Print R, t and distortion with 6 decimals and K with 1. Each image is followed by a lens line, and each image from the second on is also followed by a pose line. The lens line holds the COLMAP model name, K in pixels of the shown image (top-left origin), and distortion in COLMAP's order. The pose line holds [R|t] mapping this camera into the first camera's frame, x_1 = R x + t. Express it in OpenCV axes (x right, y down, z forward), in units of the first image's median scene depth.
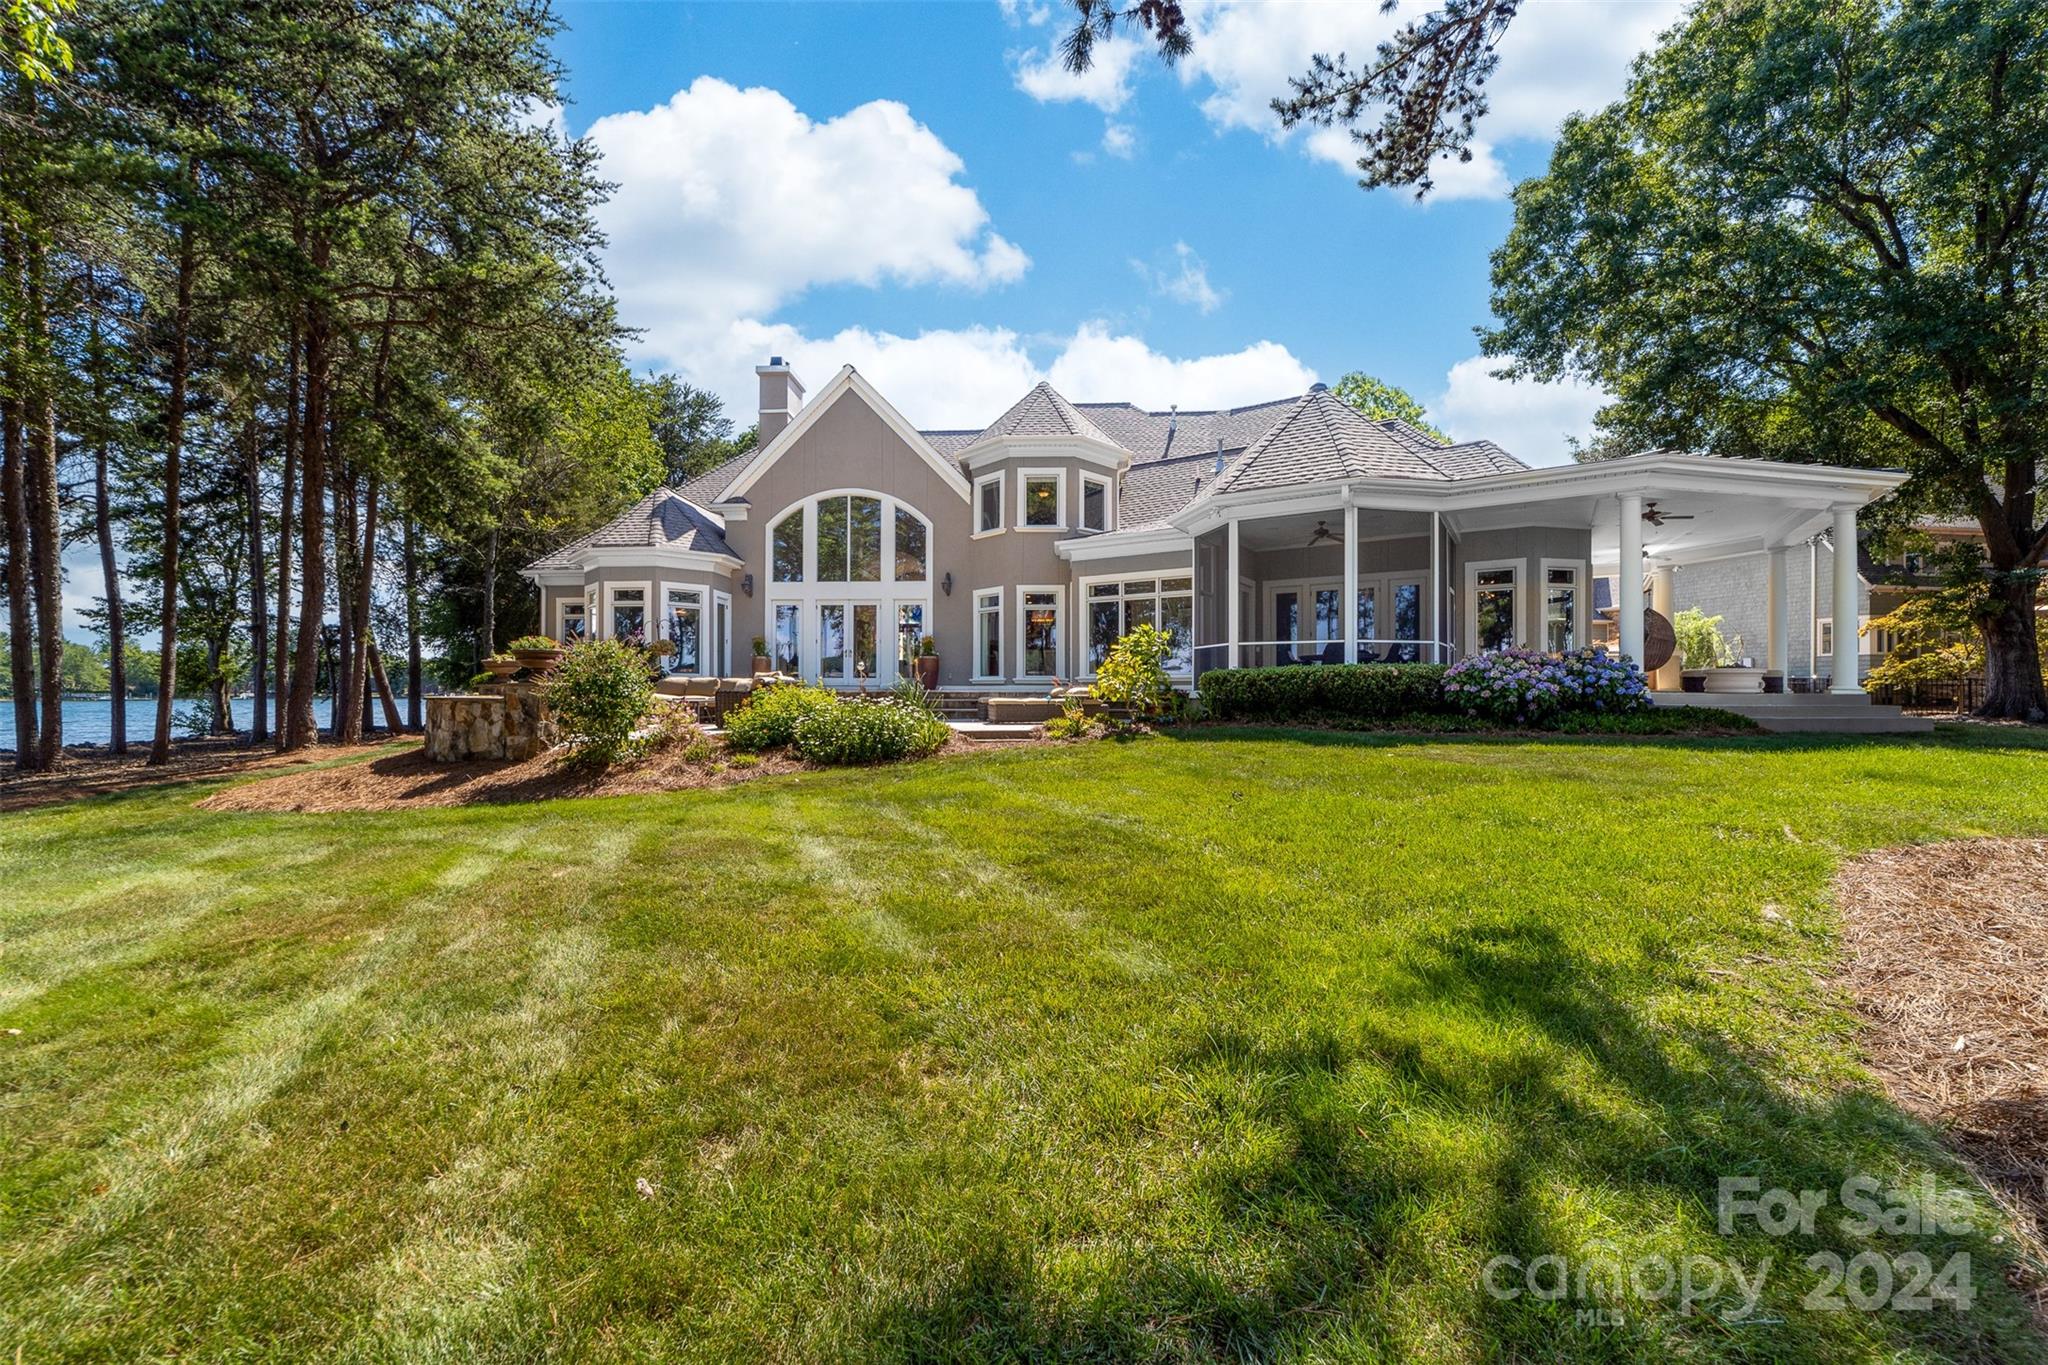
lens RADIAL K [[778.6, 0, 981.7], [0, 778.6, 678.6], [0, 0, 1]] dist [-0.001786, 0.000147]
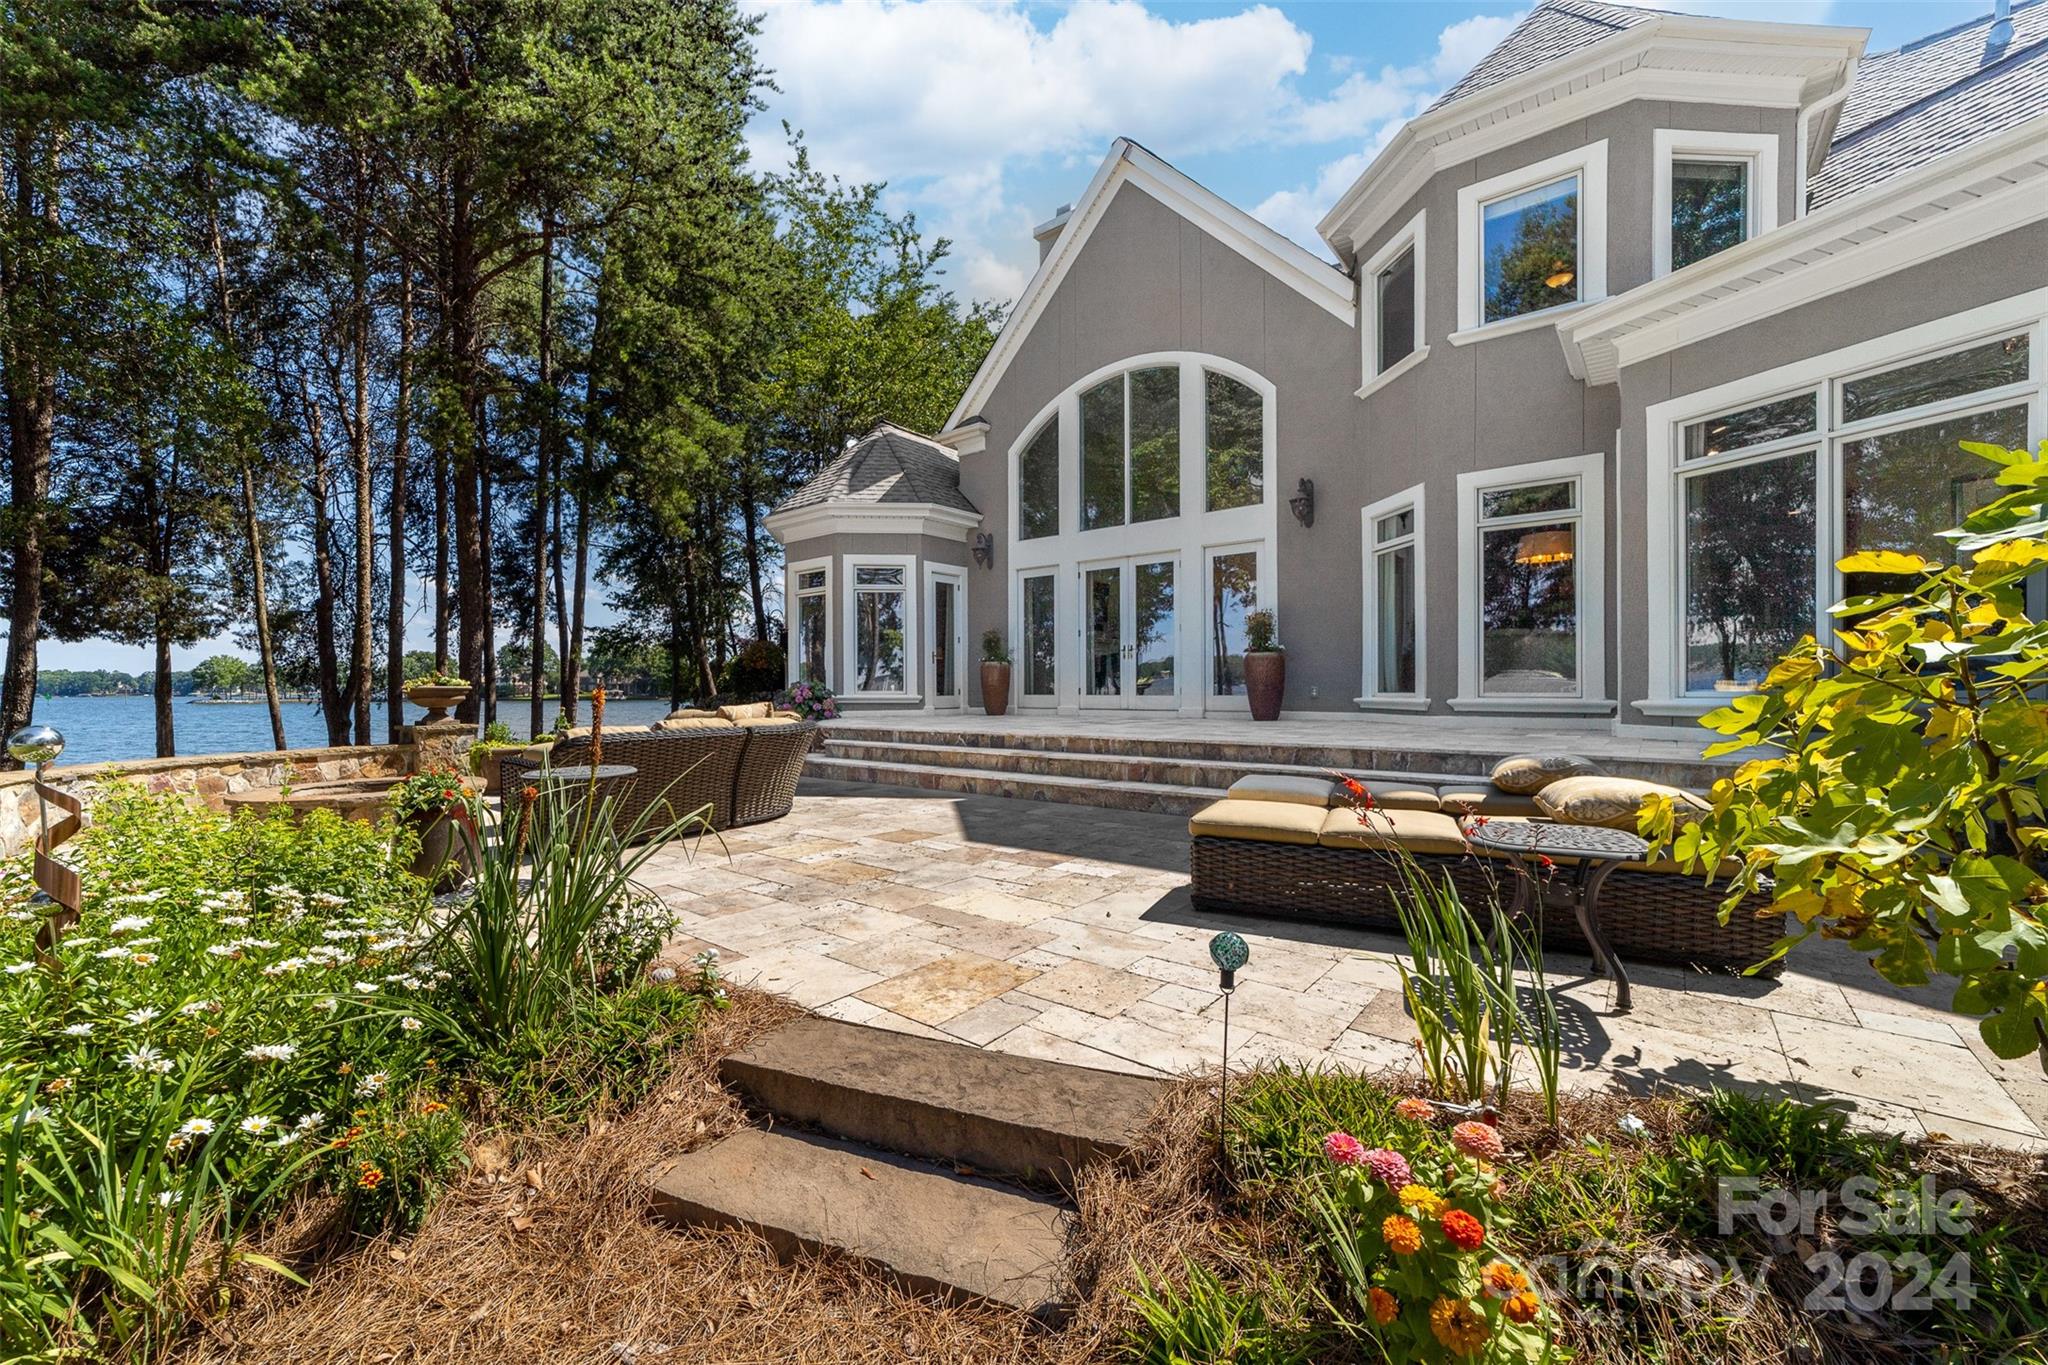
lens RADIAL K [[778.6, 0, 981.7], [0, 778.6, 678.6], [0, 0, 1]] dist [-0.001786, 0.000147]
pose [[0.803916, -0.010756, -0.594646, 0.082871], [0.016944, 0.999845, 0.004822, -0.017144], [0.594502, -0.013952, 0.803973, 0.495115]]
